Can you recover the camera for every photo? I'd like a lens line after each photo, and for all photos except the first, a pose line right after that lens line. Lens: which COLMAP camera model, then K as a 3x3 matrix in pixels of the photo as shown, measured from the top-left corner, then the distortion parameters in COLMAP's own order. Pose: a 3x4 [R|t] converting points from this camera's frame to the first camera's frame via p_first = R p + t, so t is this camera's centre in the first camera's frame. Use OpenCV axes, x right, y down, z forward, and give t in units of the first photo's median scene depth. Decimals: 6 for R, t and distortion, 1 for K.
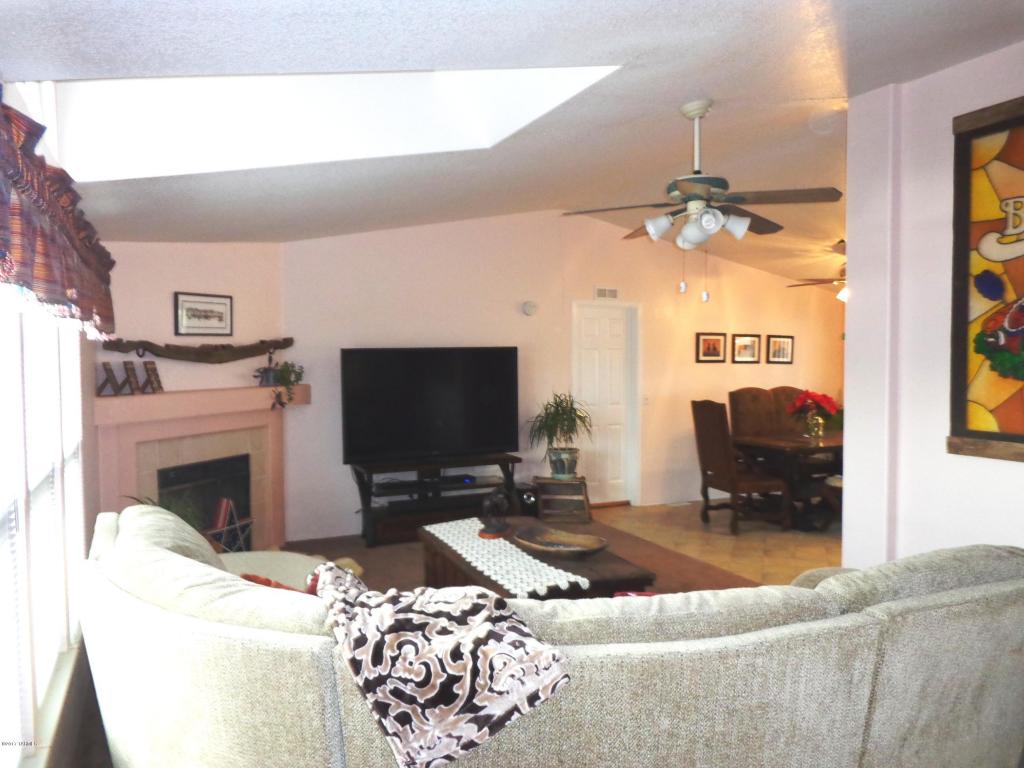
lens RADIAL K [[755.7, 0, 515.8], [0, 755.7, 379.9], [0, 0, 1]] dist [0.008185, -0.020300]
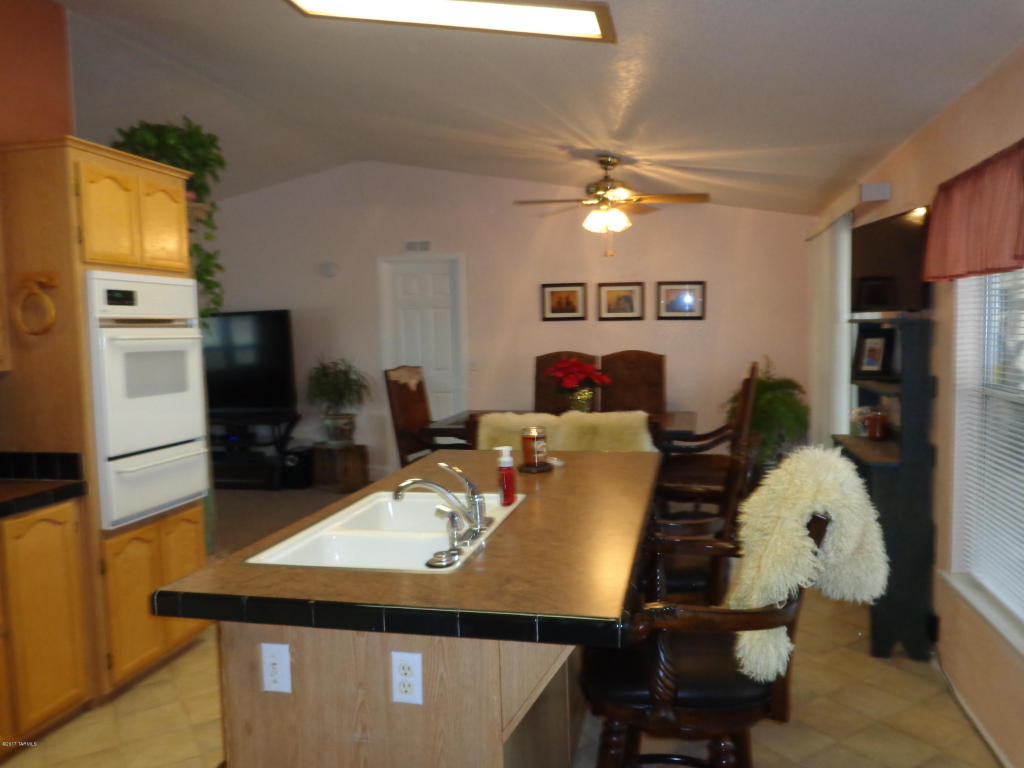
lens RADIAL K [[755.7, 0, 513.9], [0, 755.7, 381.6], [0, 0, 1]] dist [0.008185, -0.020300]
pose [[0.794225, 0.016332, -0.607405, 0.710483], [-0.001997, 0.999703, 0.024269, 0.022922], [0.607621, -0.018062, 0.794022, 0.328875]]
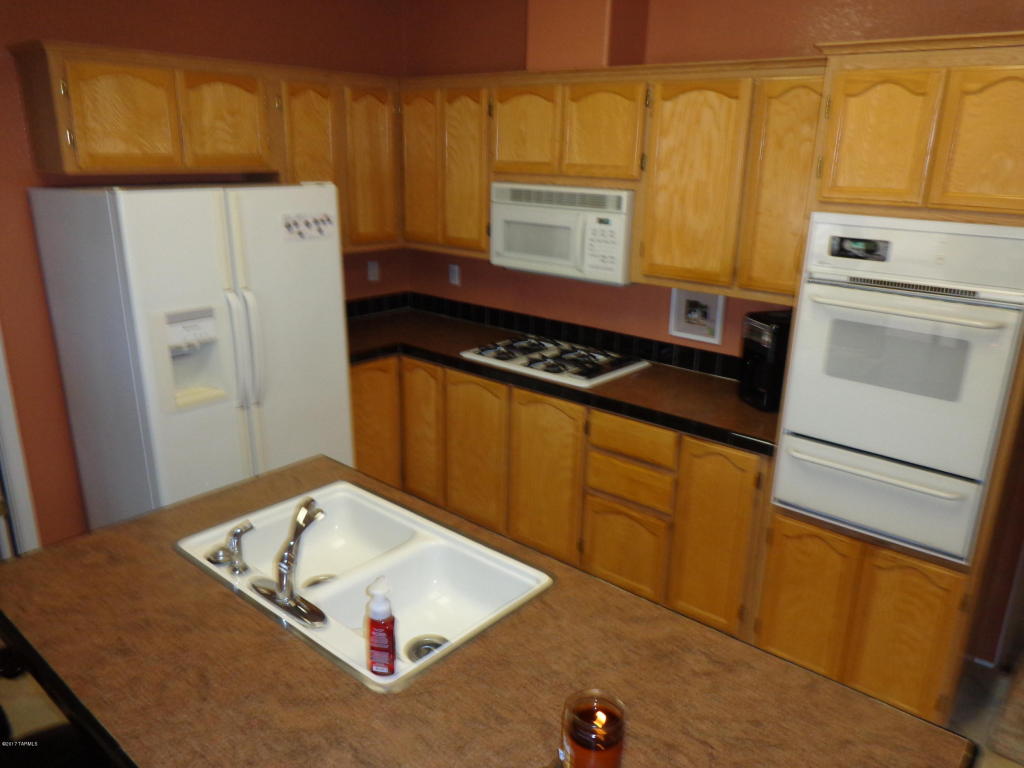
lens RADIAL K [[755.7, 0, 513.3], [0, 755.7, 382.9], [0, 0, 1]] dist [0.008185, -0.020300]
pose [[-0.908170, 0.092765, -0.408194, 0.514038], [-0.055440, 0.939891, 0.336943, -0.078178], [0.414915, 0.328632, -0.848438, 0.858252]]
